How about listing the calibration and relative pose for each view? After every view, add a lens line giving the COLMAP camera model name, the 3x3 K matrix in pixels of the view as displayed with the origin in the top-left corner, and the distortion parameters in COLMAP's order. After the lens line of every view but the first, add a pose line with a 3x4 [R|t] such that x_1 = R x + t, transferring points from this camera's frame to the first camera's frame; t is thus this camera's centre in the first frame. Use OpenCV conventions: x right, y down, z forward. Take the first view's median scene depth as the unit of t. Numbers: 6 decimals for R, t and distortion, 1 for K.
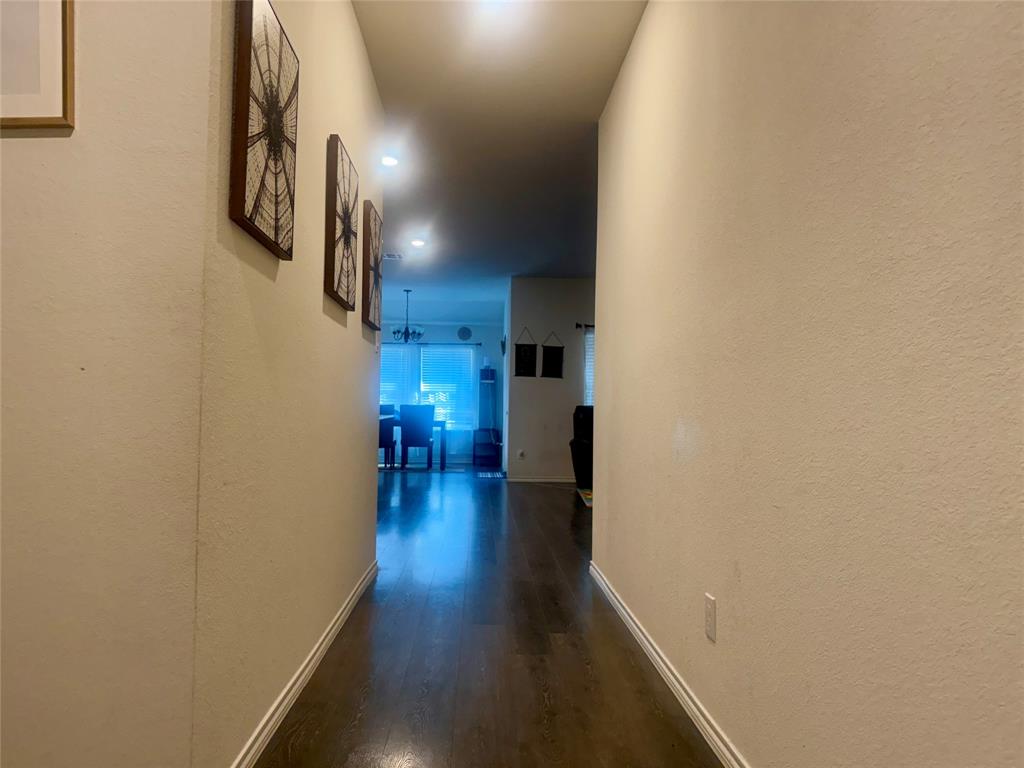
lens RADIAL K [[751.9, 0, 512.0], [0, 751.9, 384.0], [0, 0, 1]] dist [0.164334, -0.249935]
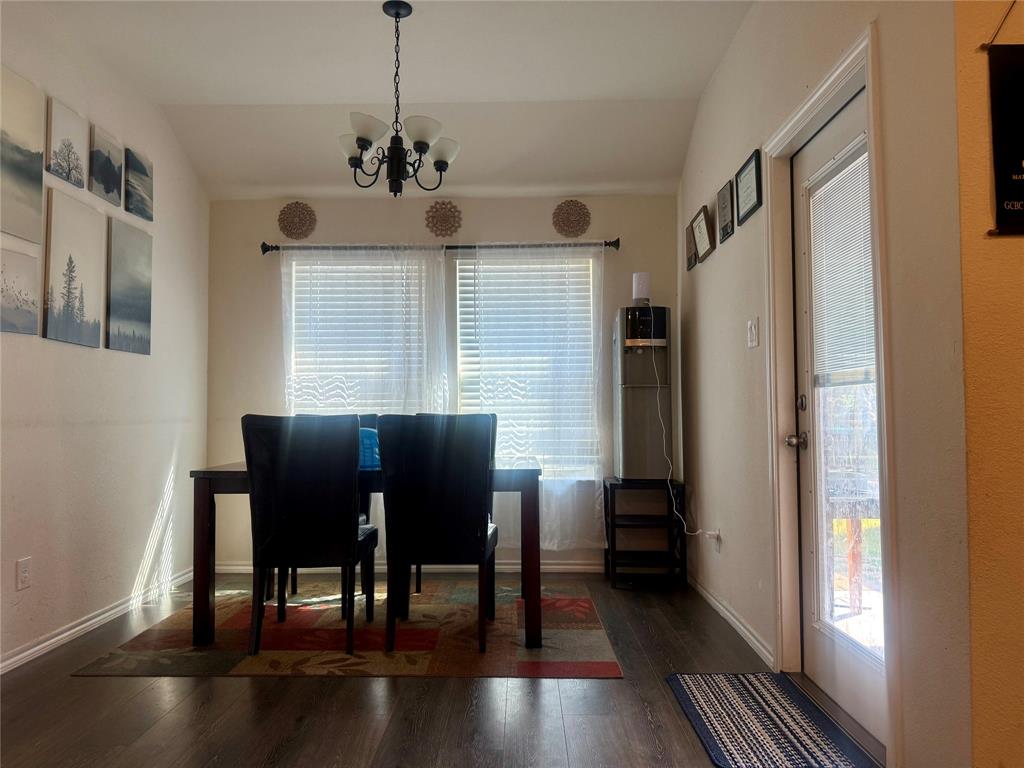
lens RADIAL K [[751.9, 0, 512.0], [0, 751.9, 384.0], [0, 0, 1]] dist [0.164334, -0.249935]
pose [[0.997755, -0.021135, -0.063554, -0.071989], [0.020486, 0.999731, -0.010855, 0.018223], [0.063766, 0.009529, 0.997919, 0.643700]]
